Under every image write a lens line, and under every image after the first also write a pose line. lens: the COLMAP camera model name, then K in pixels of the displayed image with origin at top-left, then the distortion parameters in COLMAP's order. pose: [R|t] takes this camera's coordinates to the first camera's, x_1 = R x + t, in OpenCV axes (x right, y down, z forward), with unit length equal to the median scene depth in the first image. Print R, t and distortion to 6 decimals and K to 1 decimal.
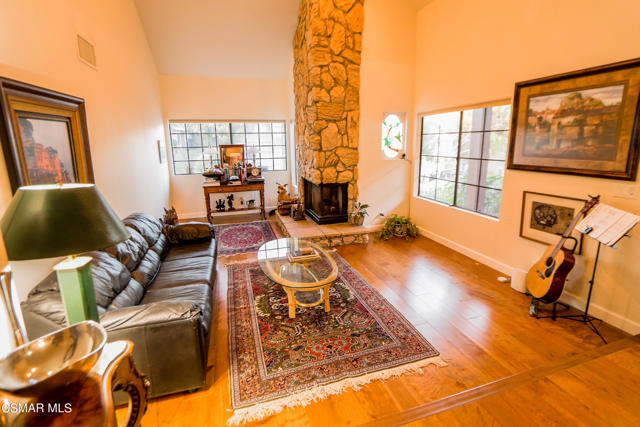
lens RADIAL K [[296.3, 0, 321.3], [0, 296.3, 200.4], [0, 0, 1]] dist [-0.005692, -0.000770]
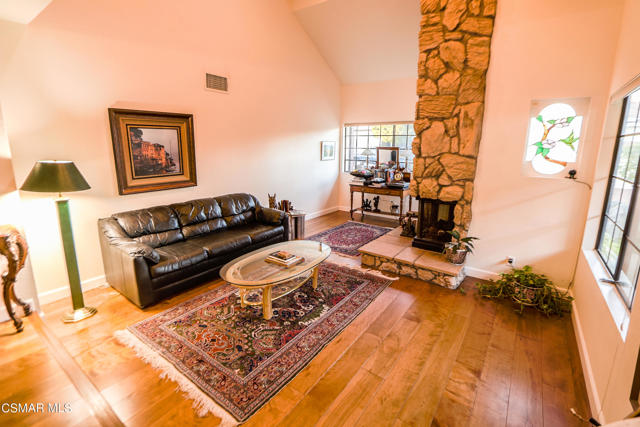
lens RADIAL K [[296.3, 0, 321.3], [0, 296.3, 200.4], [0, 0, 1]] dist [-0.005692, -0.000770]
pose [[0.598947, 0.167464, -0.783083, 0.488042], [-0.173087, 0.981846, 0.077583, -0.066588], [0.781859, 0.089073, 0.617060, 0.302606]]
